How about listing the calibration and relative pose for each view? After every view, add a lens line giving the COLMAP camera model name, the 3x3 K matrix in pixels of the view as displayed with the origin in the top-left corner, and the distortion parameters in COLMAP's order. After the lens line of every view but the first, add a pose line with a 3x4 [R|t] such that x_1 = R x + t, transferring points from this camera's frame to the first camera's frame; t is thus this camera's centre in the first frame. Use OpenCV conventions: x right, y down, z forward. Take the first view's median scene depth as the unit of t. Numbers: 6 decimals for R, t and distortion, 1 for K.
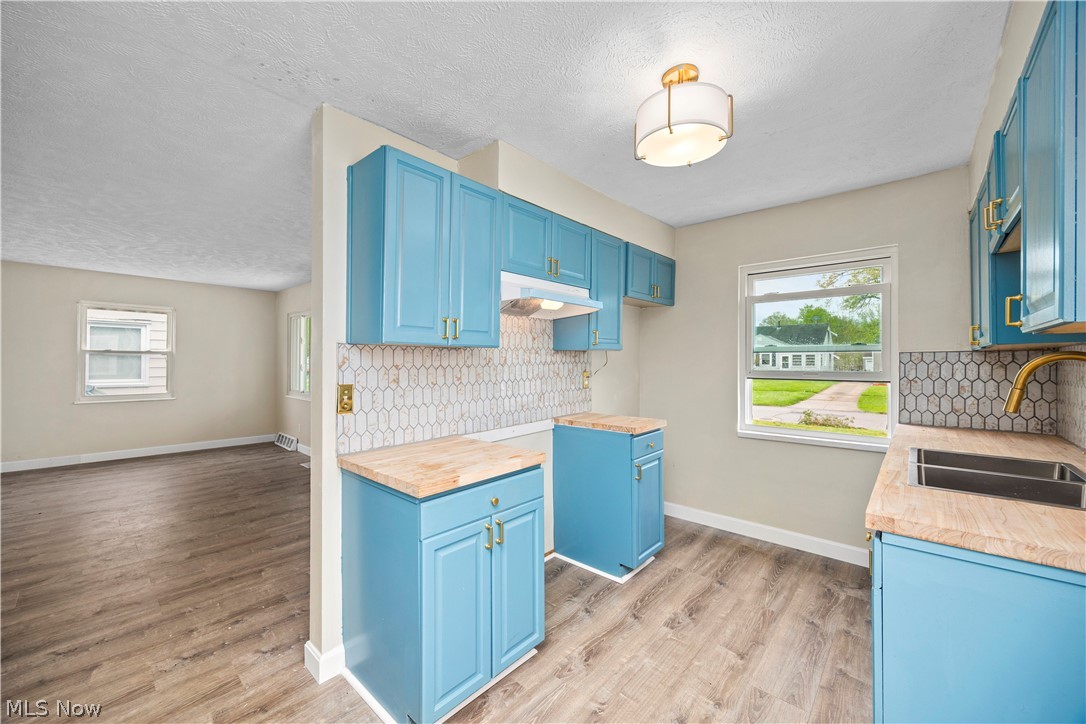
lens RADIAL K [[423.3, 0, 543.2], [0, 423.3, 354.1], [0, 0, 1]] dist [0.000079, -0.001163]
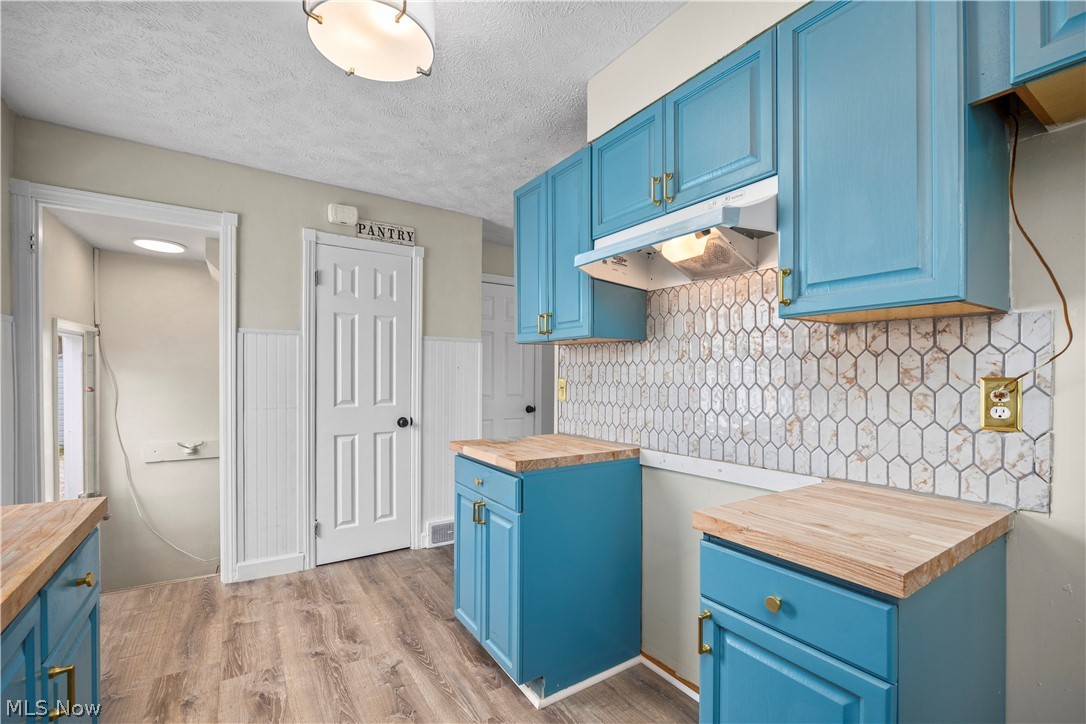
lens RADIAL K [[450.4, 0, 548.9], [0, 450.4, 375.9], [0, 0, 1]] dist [-0.028325, 0.000658]
pose [[-0.236300, 0.000719, -0.971680, 0.645746], [0.003156, 0.999995, -0.000027, 0.050818], [0.971675, -0.003073, -0.236301, 0.976458]]
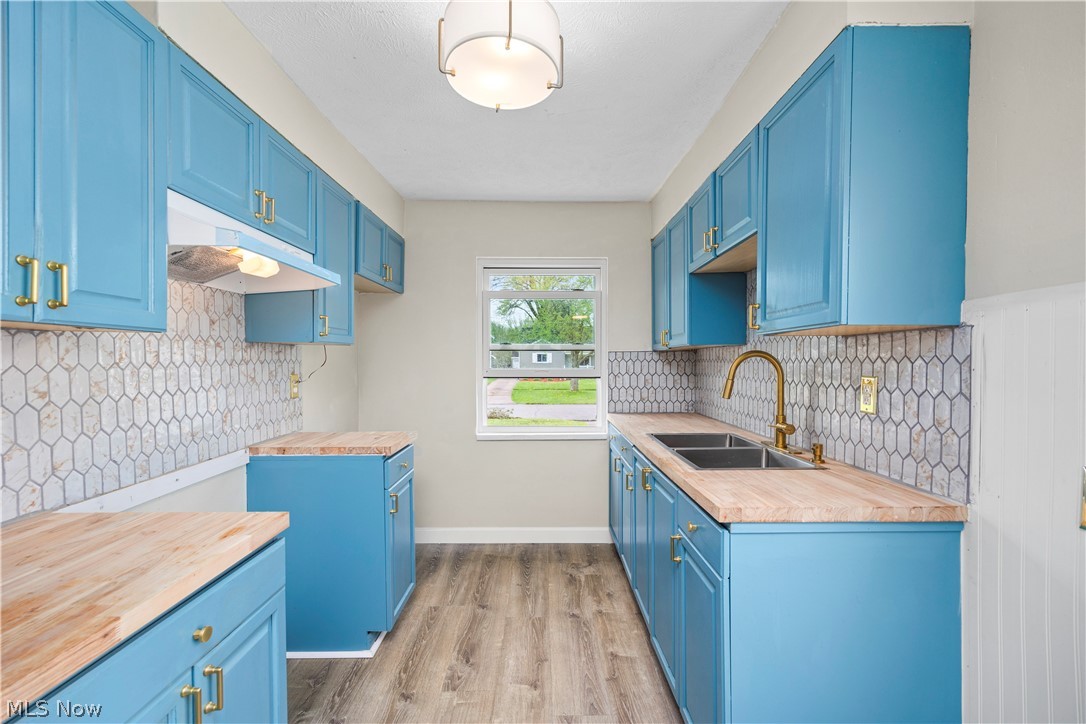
lens RADIAL K [[444.7, 0, 545.2], [0, 444.7, 366.6], [0, 0, 1]] dist [0.005487, 0.000520]
pose [[0.740503, -0.010278, 0.671975, -0.112741], [-0.008960, 0.999643, 0.025164, 0.008369], [-0.671993, -0.024655, 0.740147, 0.229878]]
